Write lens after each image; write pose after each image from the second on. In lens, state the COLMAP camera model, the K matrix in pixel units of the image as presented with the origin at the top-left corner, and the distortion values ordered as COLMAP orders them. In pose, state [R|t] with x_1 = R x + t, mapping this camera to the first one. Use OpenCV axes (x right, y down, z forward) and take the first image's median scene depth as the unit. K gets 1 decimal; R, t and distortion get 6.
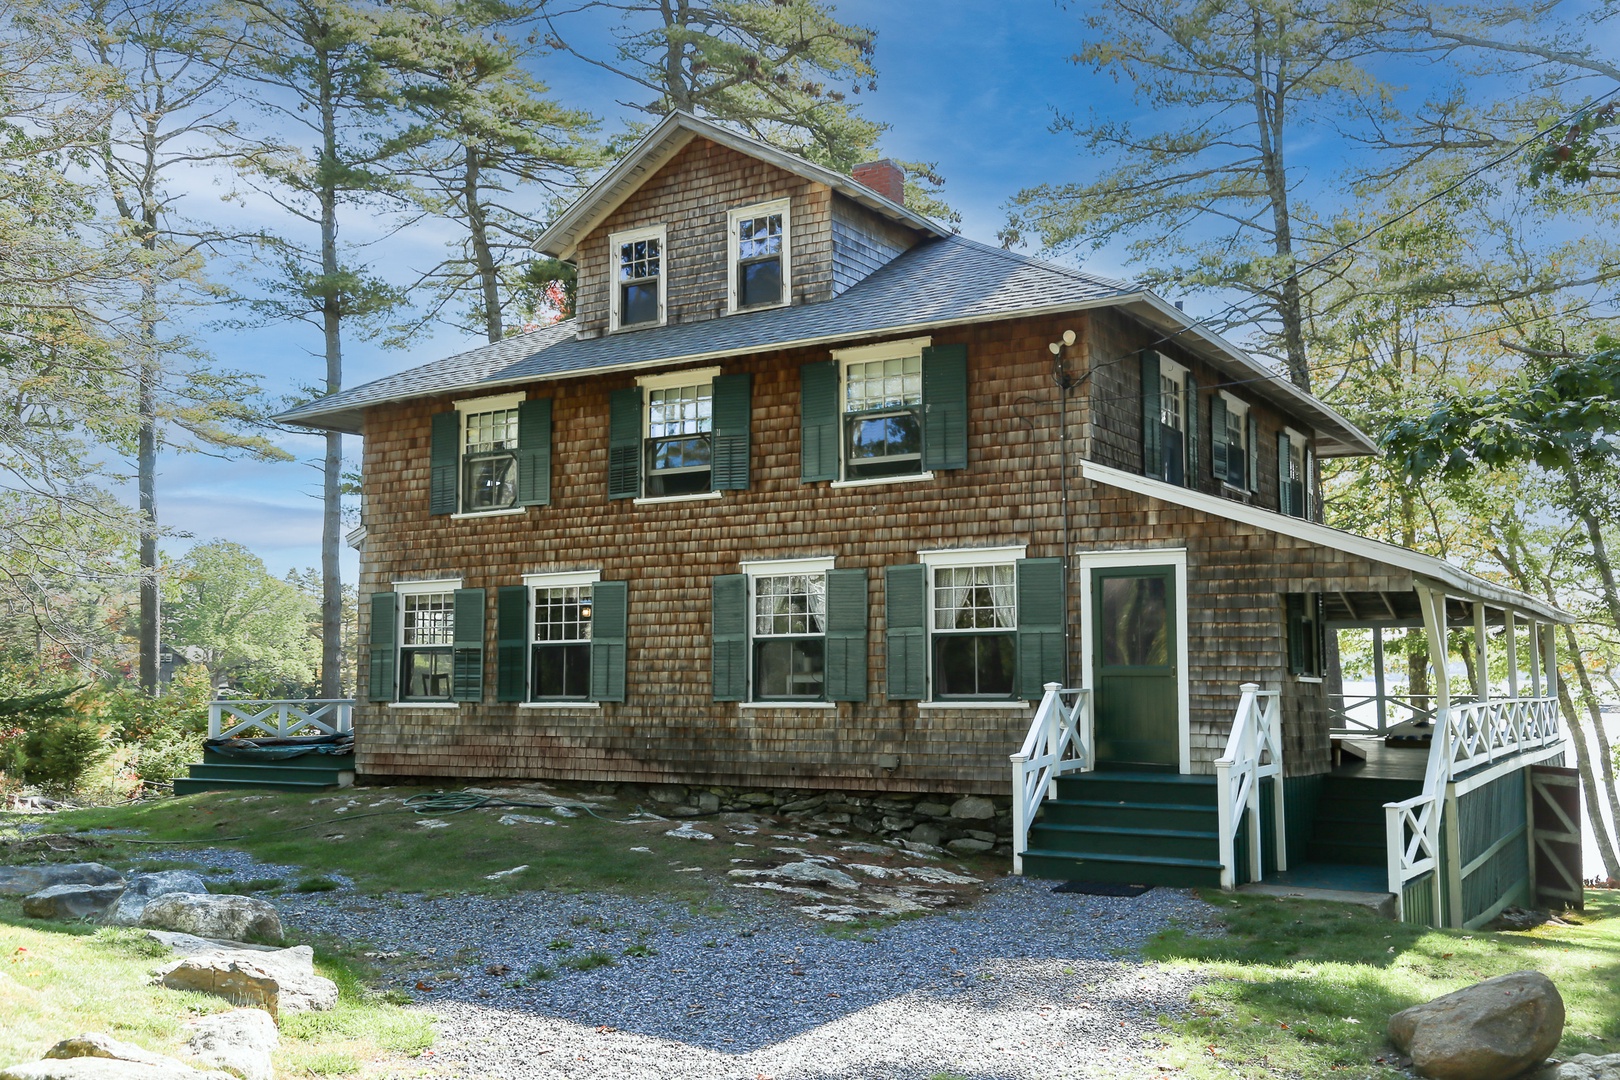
lens RADIAL K [[1502.6, 0, 816.1], [0, 1502.6, 544.4], [0, 0, 1]] dist [-0.040787, 0.000000]
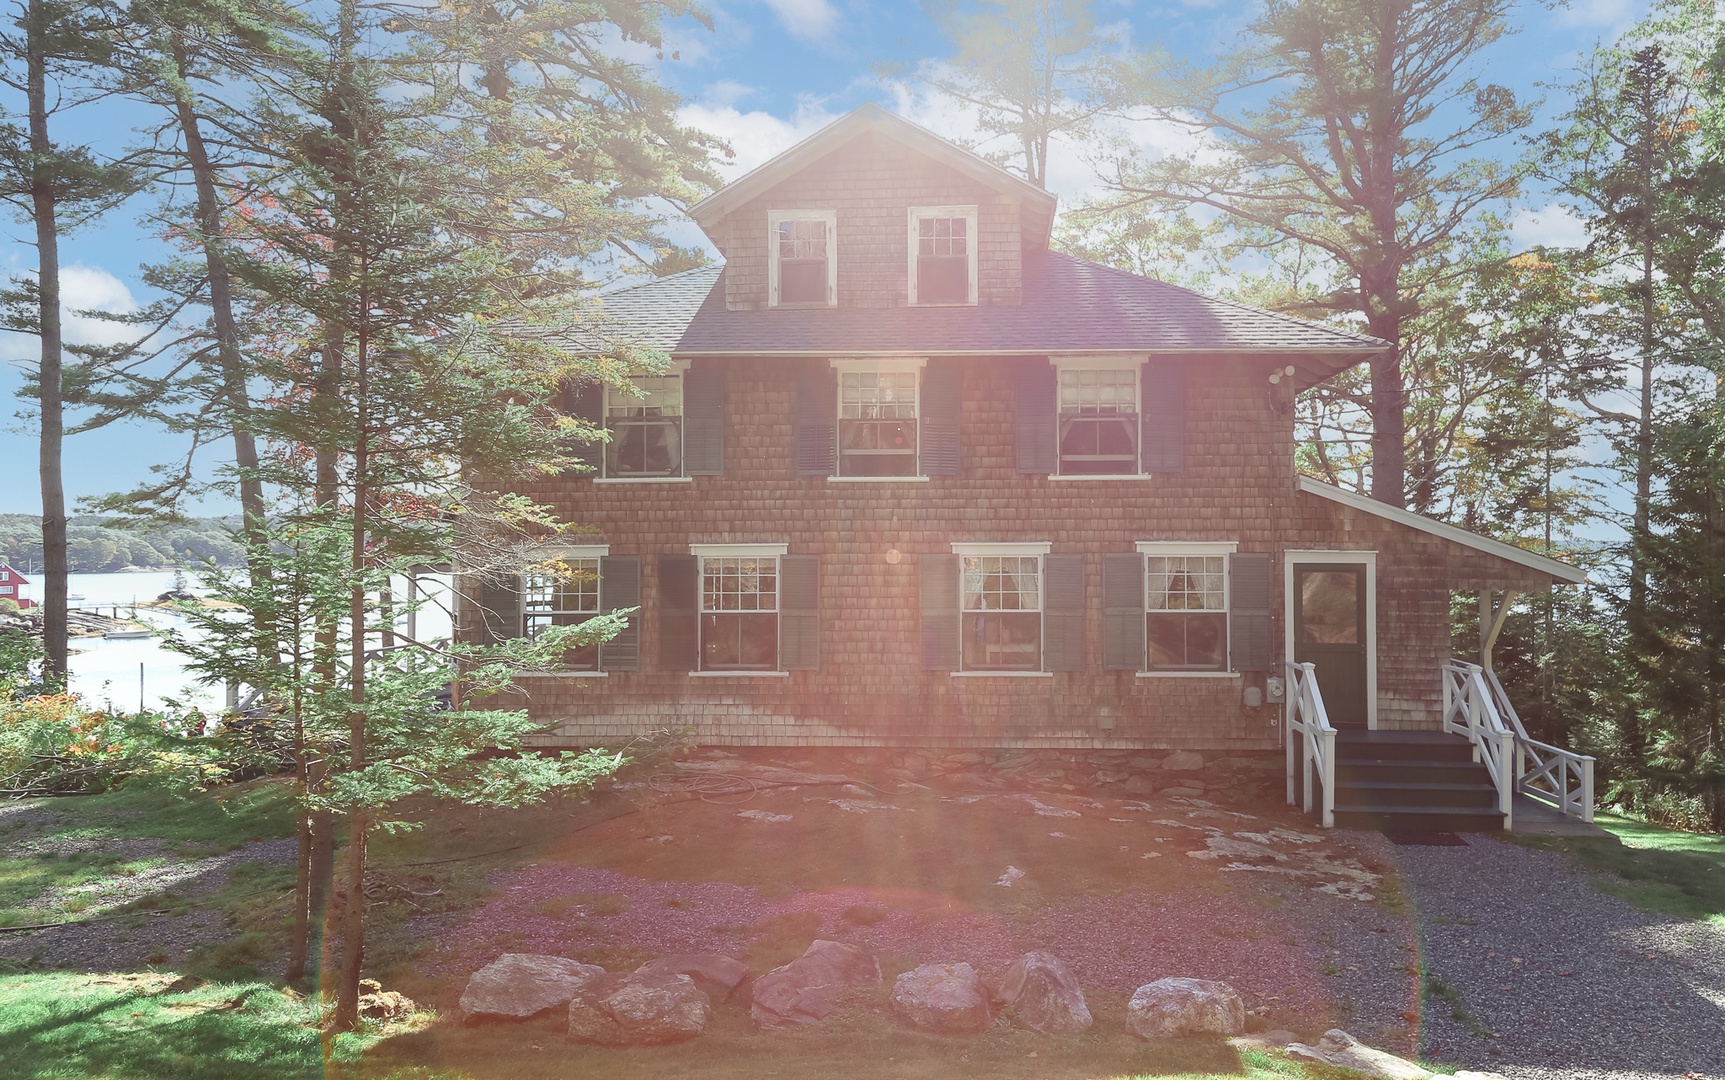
lens RADIAL K [[1234.3, 0, 894.0], [0, 1234.3, 528.1], [0, 0, 1]] dist [0.005186, -0.007943]
pose [[0.889940, 0.015701, 0.455806, -0.523356], [-0.046178, 0.997373, 0.055804, -0.049558], [-0.453733, -0.070710, 0.888328, 0.238953]]
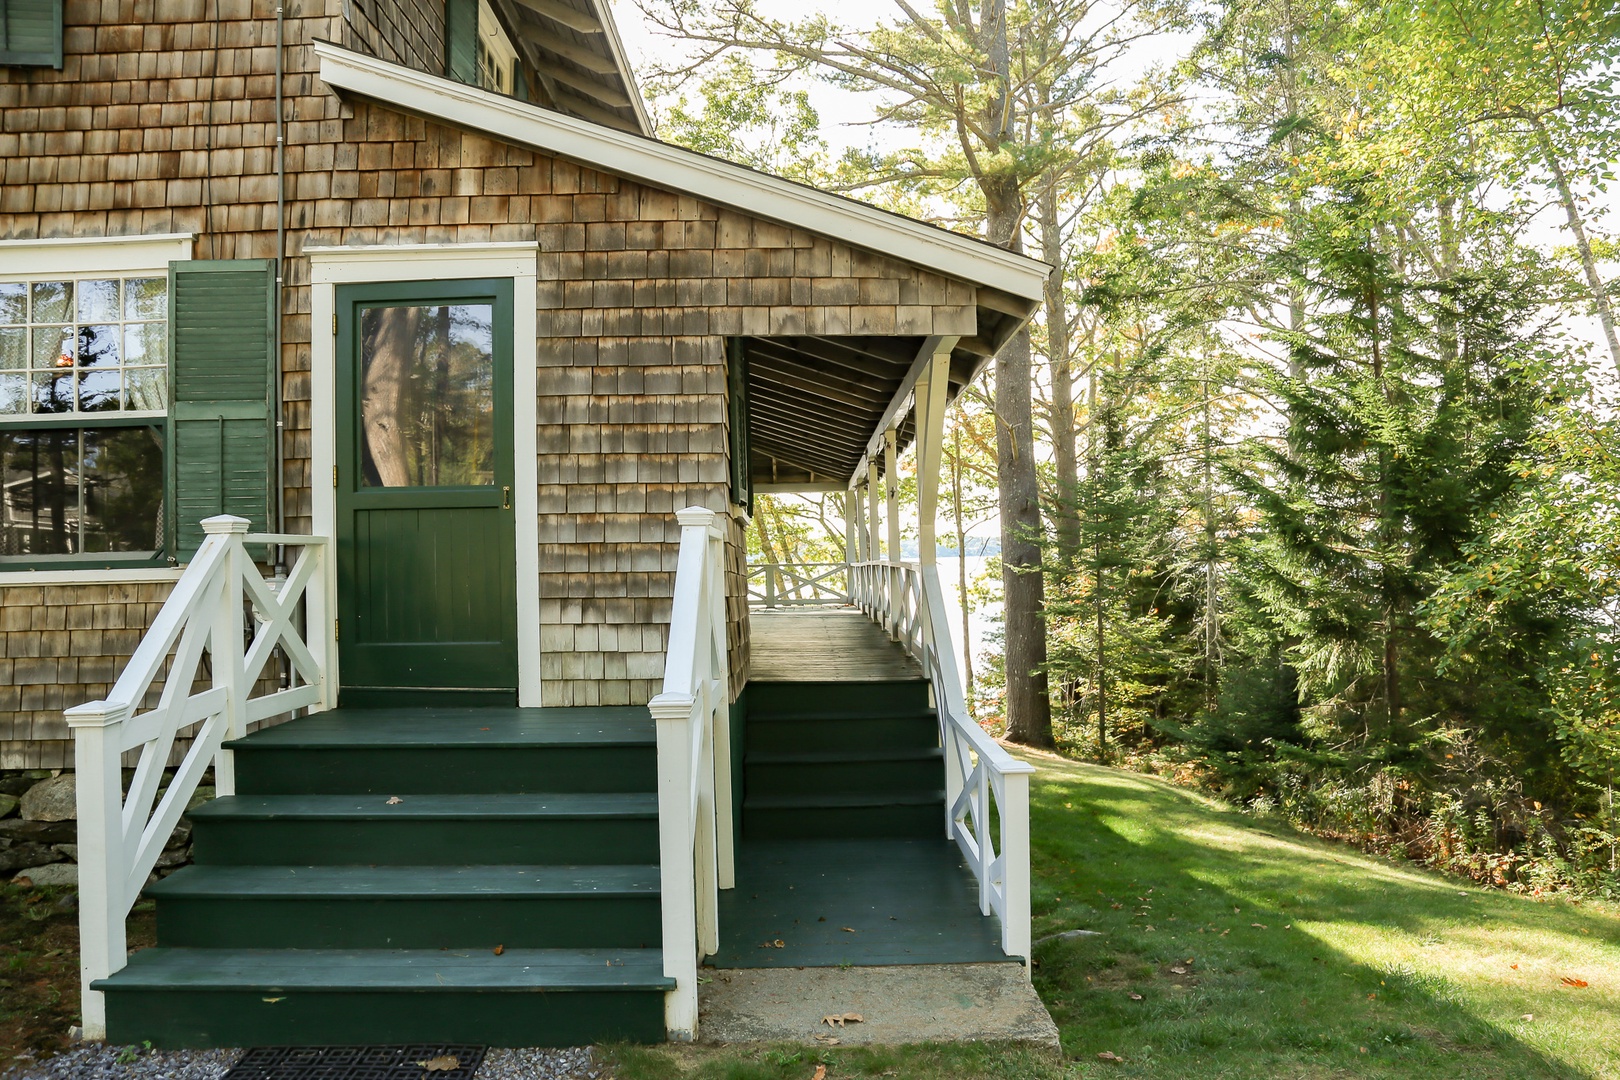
lens RADIAL K [[1097.5, 0, 814.9], [0, 1097.5, 525.8], [0, 0, 1]] dist [-0.079403, 0.040351]
pose [[0.859810, -0.002145, 0.510610, 0.129221], [-0.024721, 0.998644, 0.045822, 0.067710], [-0.510016, -0.052021, 0.858591, 0.579294]]
